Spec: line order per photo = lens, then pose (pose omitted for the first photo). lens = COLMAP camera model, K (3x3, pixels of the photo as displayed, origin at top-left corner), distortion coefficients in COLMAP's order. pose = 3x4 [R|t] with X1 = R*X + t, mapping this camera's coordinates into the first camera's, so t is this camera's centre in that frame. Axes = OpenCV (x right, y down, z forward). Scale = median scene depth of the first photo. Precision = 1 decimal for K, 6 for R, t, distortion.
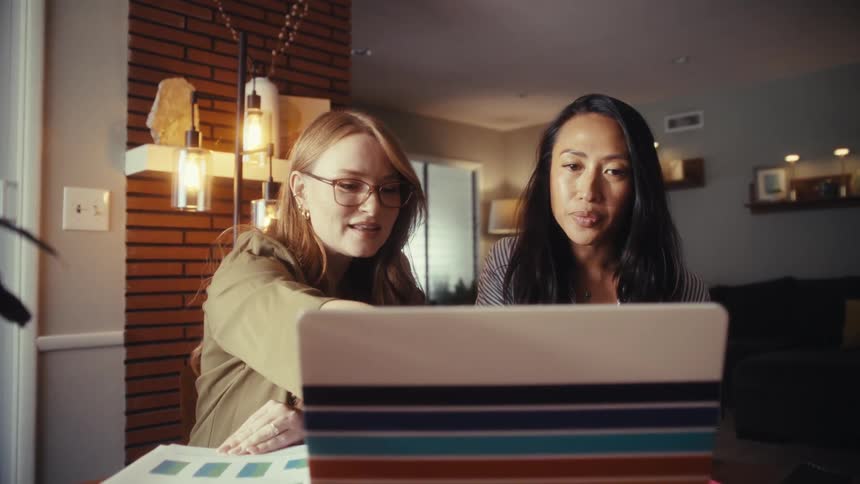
lens RADIAL K [[700.6, 0, 433.0], [0, 700.6, 244.6], [0, 0, 1]] dist [-0.071895, 0.065479]
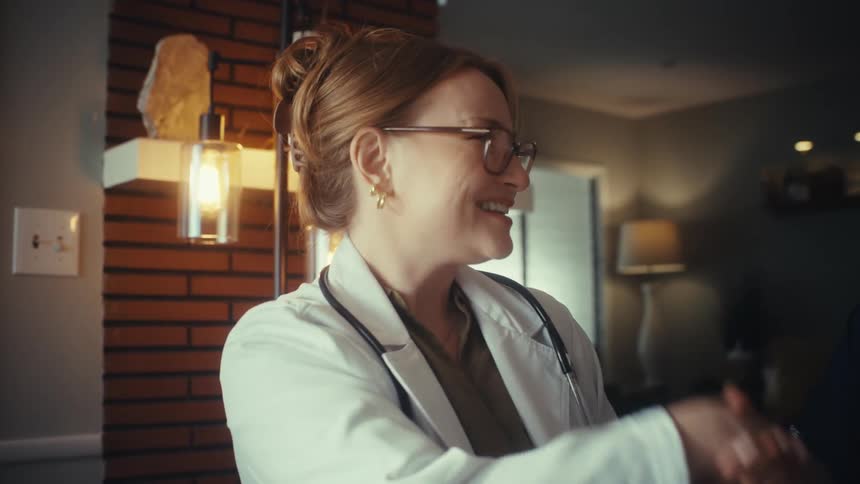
lens RADIAL K [[1032.8, 0, 434.4], [0, 1032.8, 238.6], [0, 0, 1]] dist [-0.224205, 0.000000]
pose [[0.997586, -0.010808, -0.068600, -0.078236], [0.007380, 0.998721, -0.050028, -0.005464], [0.069053, 0.049401, 0.996389, 0.102254]]
